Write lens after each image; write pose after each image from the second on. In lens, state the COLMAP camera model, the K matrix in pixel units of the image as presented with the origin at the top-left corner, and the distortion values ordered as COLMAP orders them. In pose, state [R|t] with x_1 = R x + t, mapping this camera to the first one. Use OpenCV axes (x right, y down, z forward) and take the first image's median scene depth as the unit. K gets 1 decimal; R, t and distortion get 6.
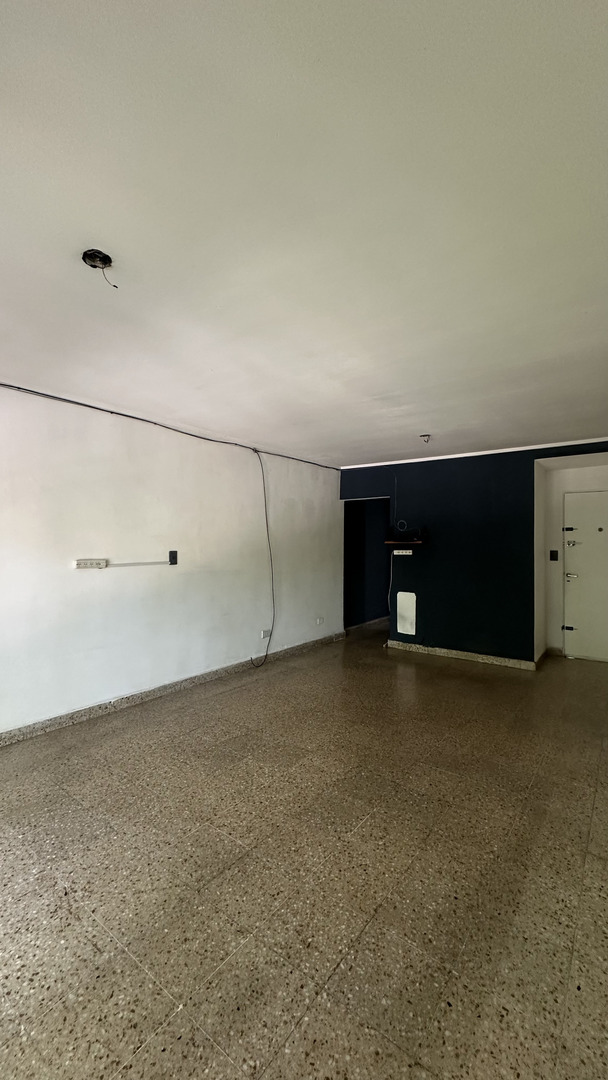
lens RADIAL K [[428.9, 0, 304.1], [0, 428.9, 544.7], [0, 0, 1]] dist [-0.003689, 0.000912]
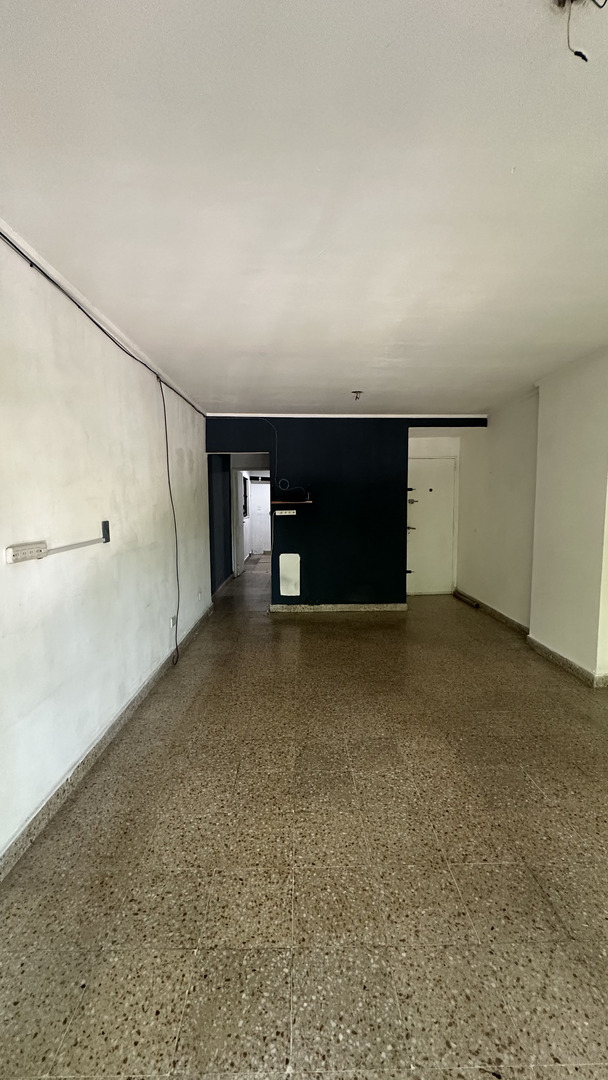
lens RADIAL K [[428.9, 0, 303.5], [0, 428.9, 543.9], [0, 0, 1]] dist [-0.003689, 0.000912]
pose [[0.787841, -0.071685, 0.611693, -0.538265], [0.011925, 0.994792, 0.101222, -0.014664], [-0.615764, -0.072452, 0.784593, 0.357906]]
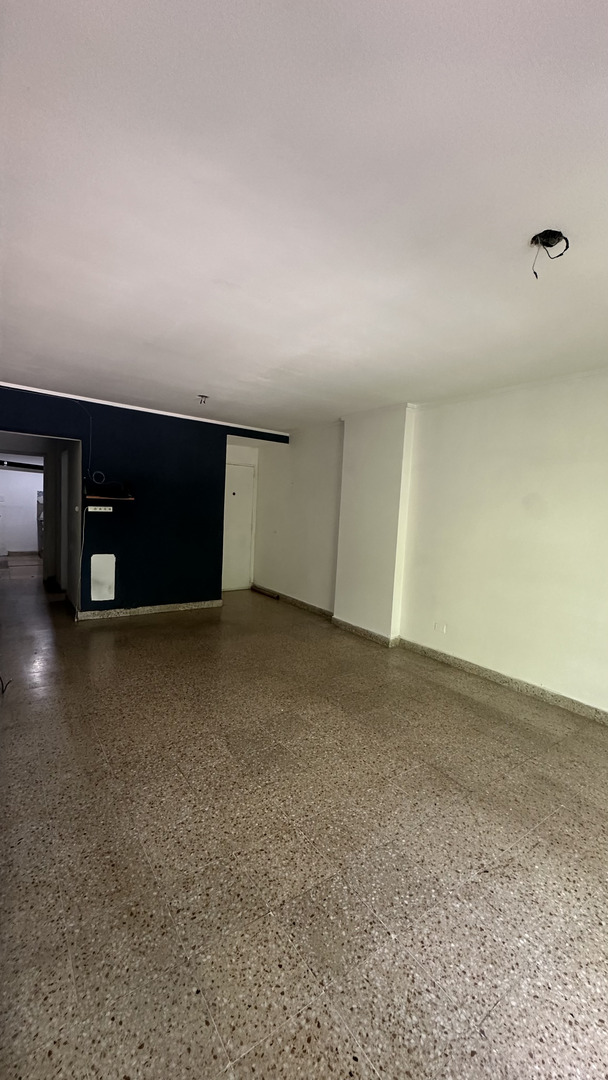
lens RADIAL K [[428.9, 0, 303.6], [0, 428.9, 544.2], [0, 0, 1]] dist [-0.003689, 0.000912]
pose [[0.299022, -0.072454, 0.951492, -0.778600], [-0.049664, 0.994580, 0.091342, -0.017398], [-0.952953, -0.074568, 0.293804, 0.569098]]
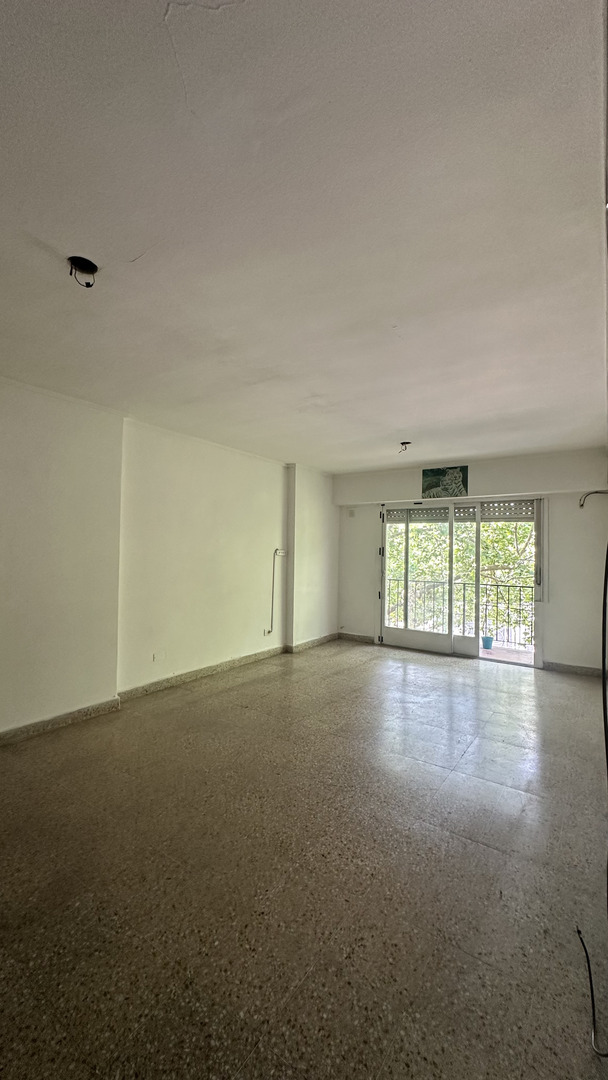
lens RADIAL K [[428.9, 0, 303.7], [0, 428.9, 543.6], [0, 0, 1]] dist [-0.003689, 0.000912]
pose [[-0.999228, -0.018954, -0.034408, 0.112196], [-0.018472, 0.999728, -0.014265, 0.004103], [0.034669, -0.013619, -0.999306, 1.745554]]
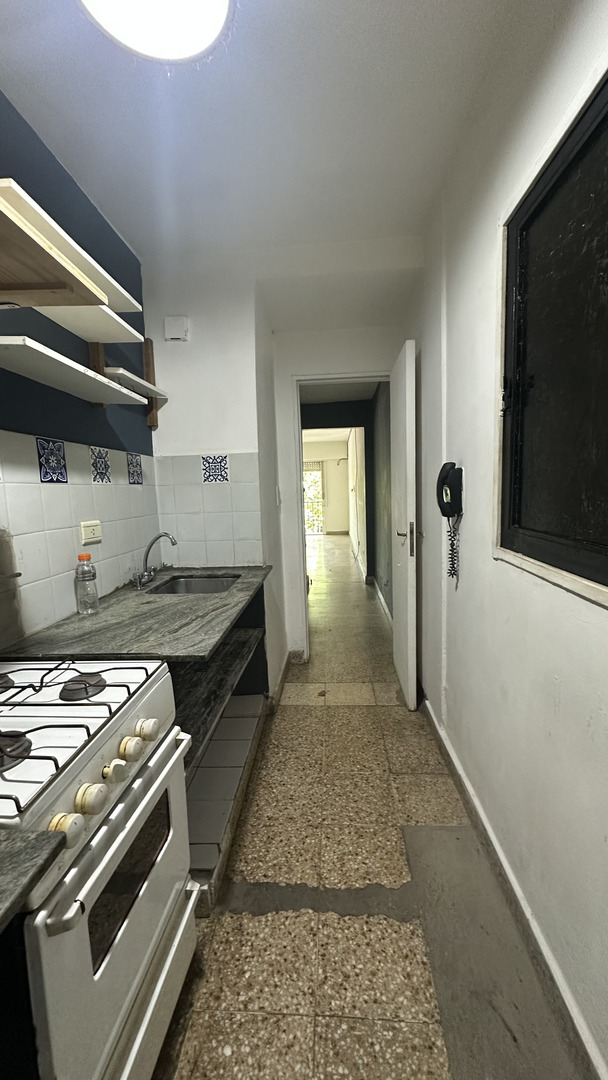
lens RADIAL K [[428.9, 0, 303.8], [0, 428.9, 541.9], [0, 0, 1]] dist [-0.003689, 0.000912]
pose [[-0.835379, 0.089211, -0.542387, 1.242720], [0.029101, 0.992536, 0.118430, 0.037967], [0.548904, 0.083150, -0.831739, 3.050582]]
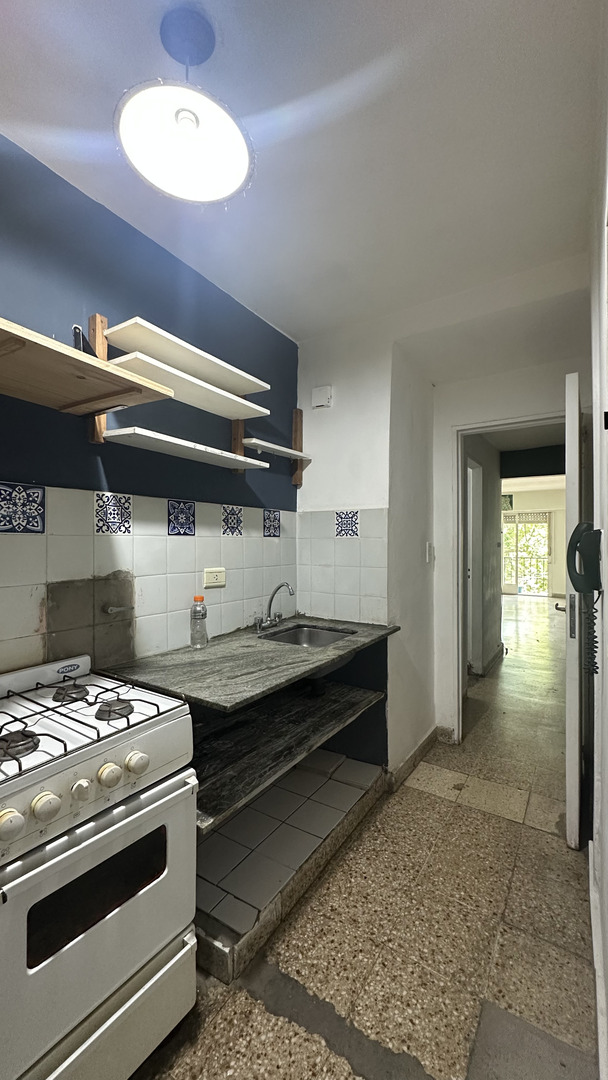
lens RADIAL K [[428.9, 0, 303.5], [0, 428.9, 542.3], [0, 0, 1]] dist [-0.003689, 0.000912]
pose [[-0.997884, -0.007525, -0.064580, 1.101936], [-0.007563, 0.999971, 0.000352, 0.029985], [0.064576, 0.000840, -0.997912, 3.085977]]
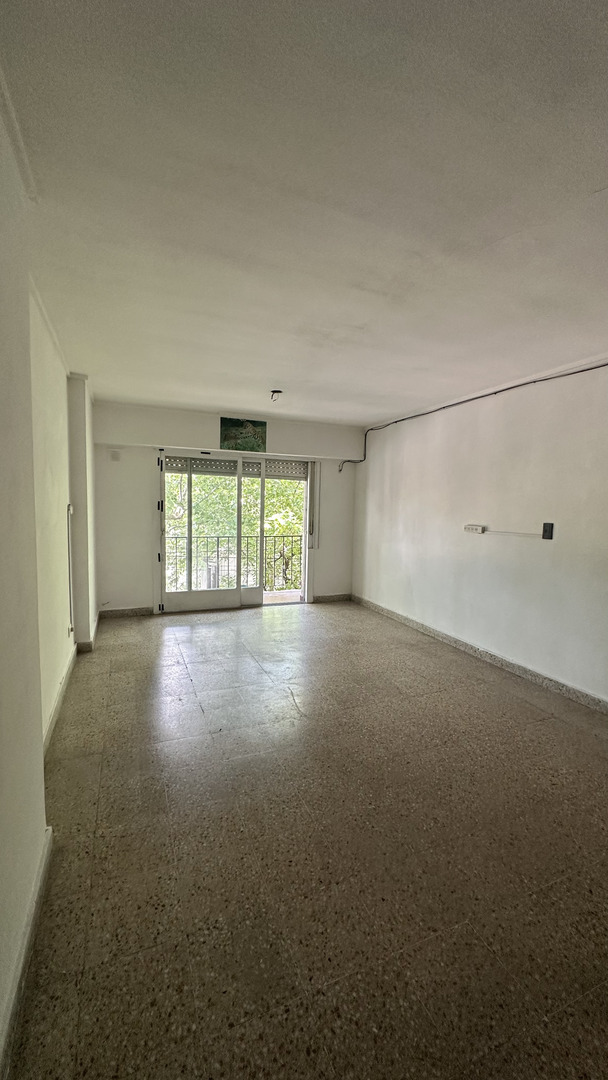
lens RADIAL K [[428.9, 0, 303.9], [0, 428.9, 542.6], [0, 0, 1]] dist [-0.003689, 0.000912]
pose [[-0.503667, 0.061410, -0.861712, 0.780107], [-0.025868, 0.995951, 0.086097, -0.008684], [0.863511, 0.065655, -0.500039, 1.162733]]
